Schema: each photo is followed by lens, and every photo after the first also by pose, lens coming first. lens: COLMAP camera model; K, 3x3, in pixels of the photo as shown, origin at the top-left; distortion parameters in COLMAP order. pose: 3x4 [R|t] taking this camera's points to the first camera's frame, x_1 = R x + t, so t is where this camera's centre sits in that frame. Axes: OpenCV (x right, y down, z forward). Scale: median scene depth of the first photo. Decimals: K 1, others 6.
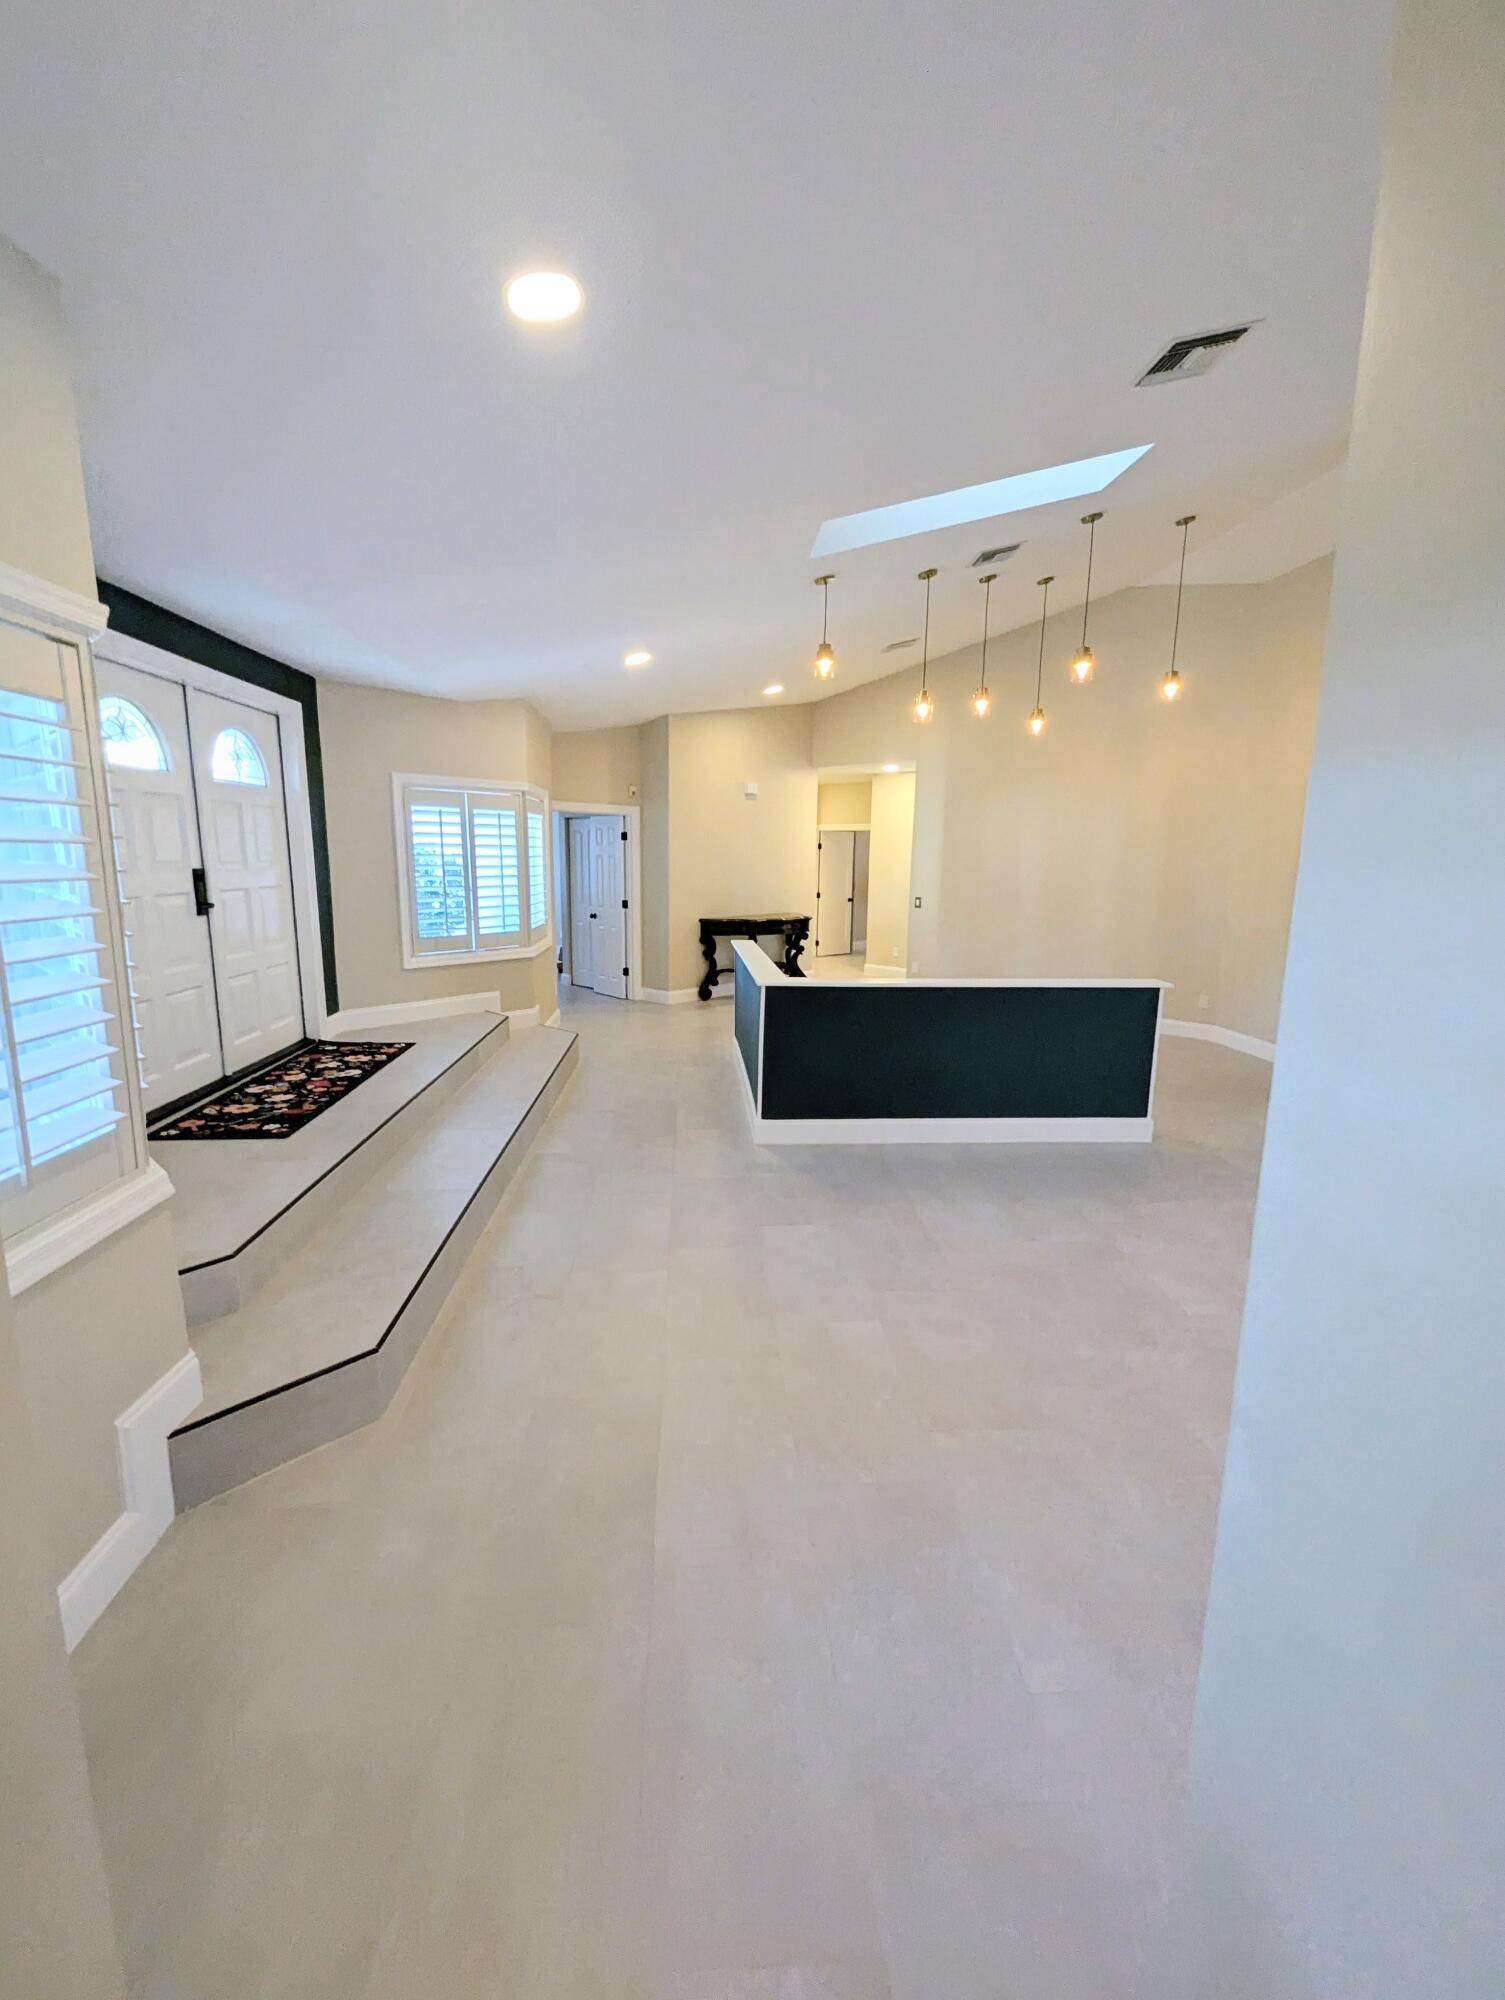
lens RADIAL K [[842.9, 0, 743.5], [0, 842.9, 1001.0], [0, 0, 1]] dist [0.011927, -0.000681]
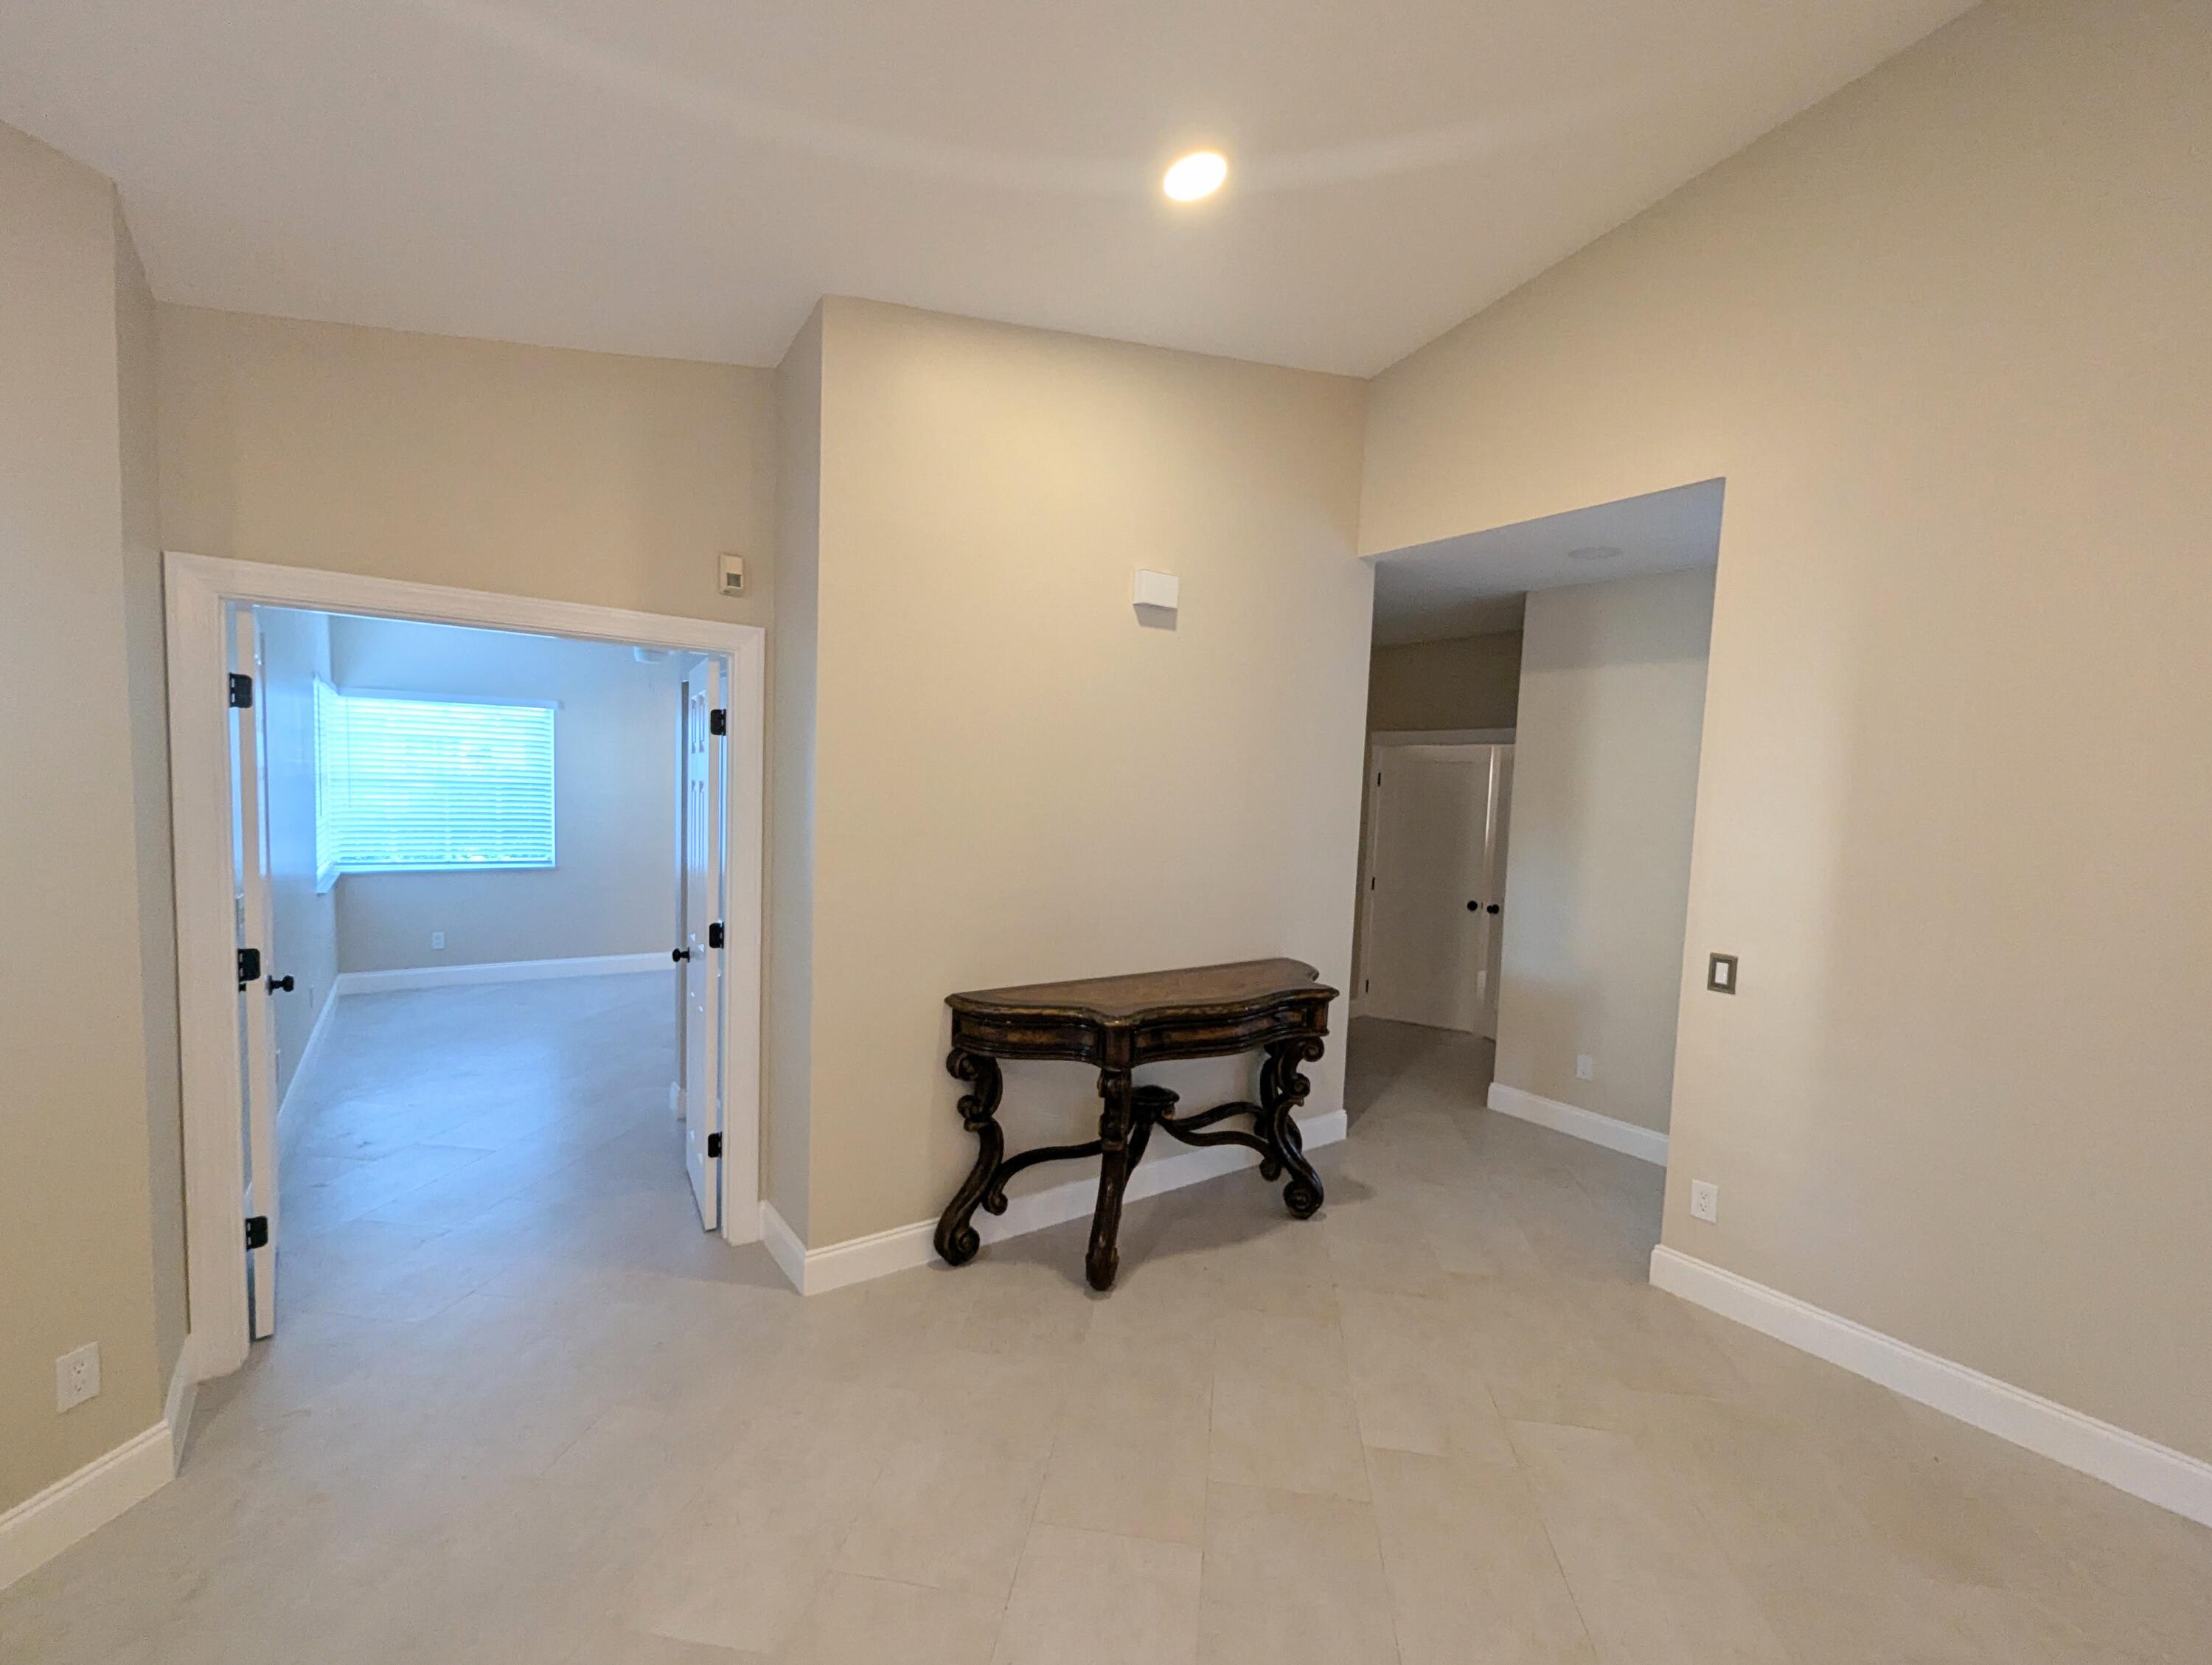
lens RADIAL K [[932.2, 0, 1111.4], [0, 932.2, 859.6], [0, 0, 1]] dist [0.011927, -0.000681]
pose [[0.979332, 0.040456, -0.198171, 0.069170], [-0.061258, 0.993101, -0.099993, -0.114734], [0.192758, 0.110066, 0.975054, 0.672008]]
